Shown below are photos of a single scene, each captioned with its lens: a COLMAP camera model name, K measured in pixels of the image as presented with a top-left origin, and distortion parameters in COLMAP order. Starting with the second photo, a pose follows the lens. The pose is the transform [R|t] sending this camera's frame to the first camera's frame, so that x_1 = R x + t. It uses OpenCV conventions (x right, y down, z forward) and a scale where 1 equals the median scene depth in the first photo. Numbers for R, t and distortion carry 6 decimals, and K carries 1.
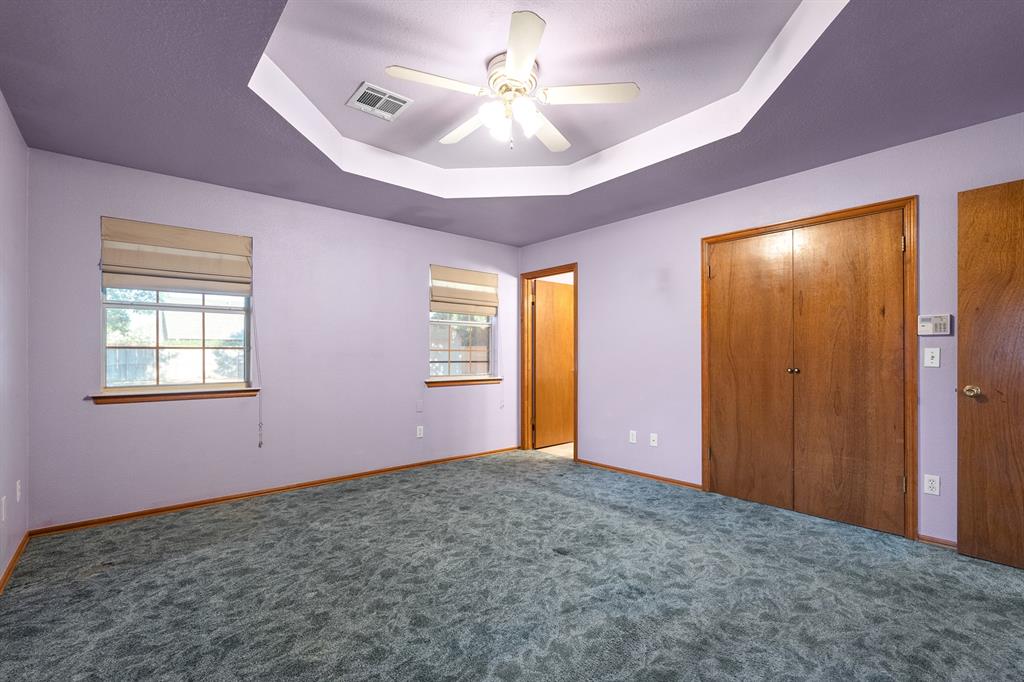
lens RADIAL K [[452.3, 0, 518.9], [0, 452.3, 353.5], [0, 0, 1]] dist [-0.003338, -0.000380]
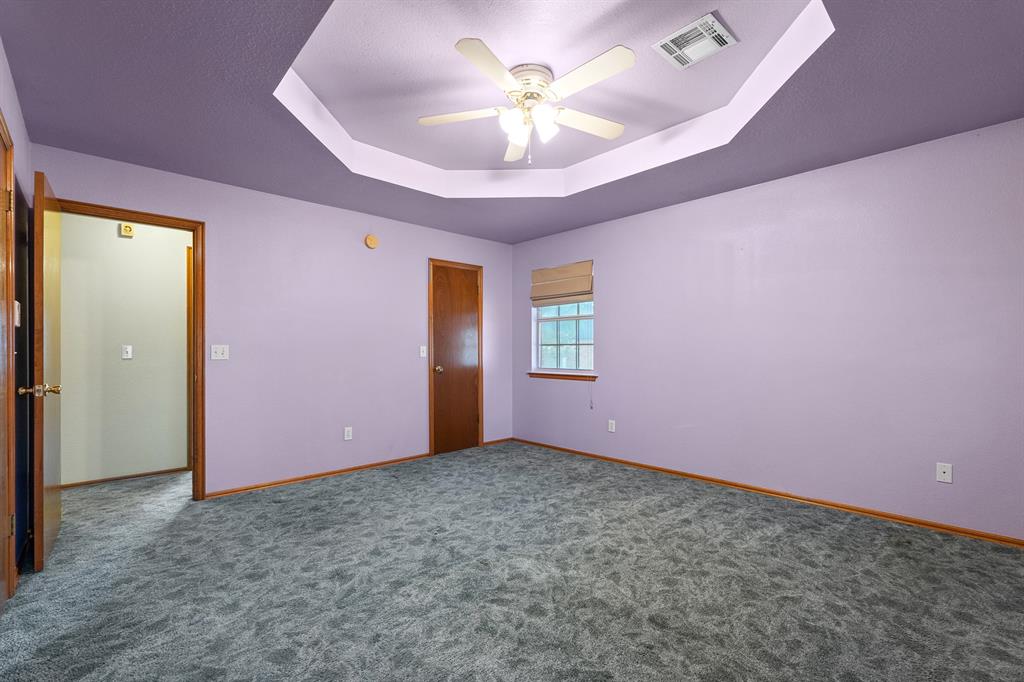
lens RADIAL K [[452.3, 0, 518.0], [0, 452.3, 343.9], [0, 0, 1]] dist [-0.003338, -0.000380]
pose [[-0.998858, 0.004806, -0.047527, 0.044609], [0.005541, 0.999867, -0.015344, 0.004876], [0.047447, -0.015590, -0.998752, 1.401413]]
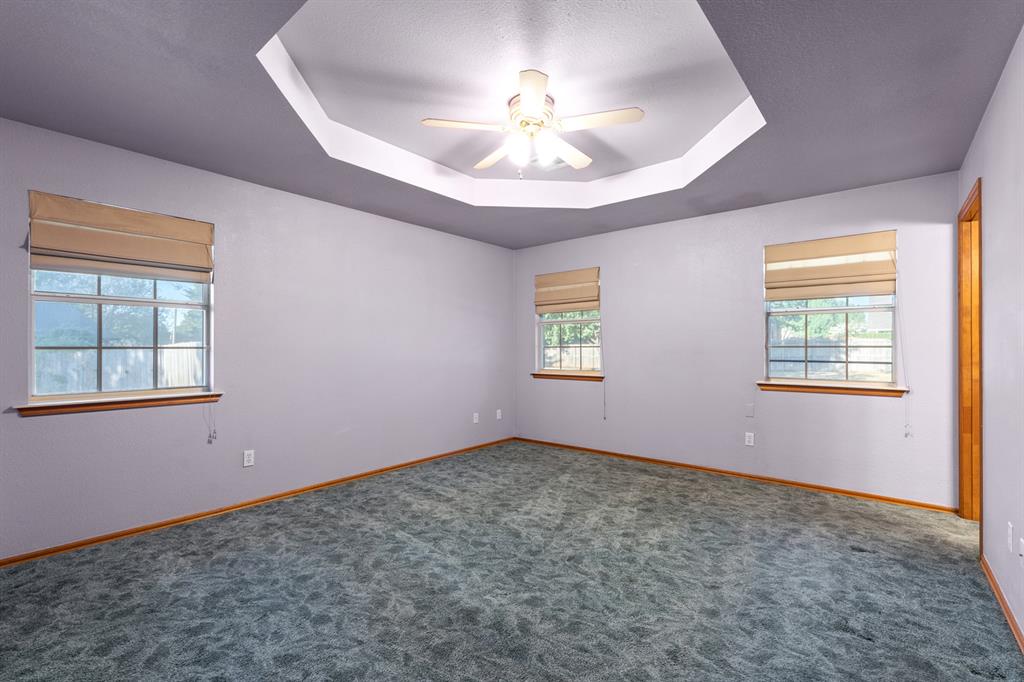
lens RADIAL K [[452.3, 0, 512.0], [0, 452.3, 341.3], [0, 0, 1]] dist [-0.003338, -0.000380]
pose [[0.164168, -0.013075, -0.986346, 0.754969], [0.004250, 0.999912, -0.012548, -0.012188], [0.986423, -0.002132, 0.164209, 0.518618]]
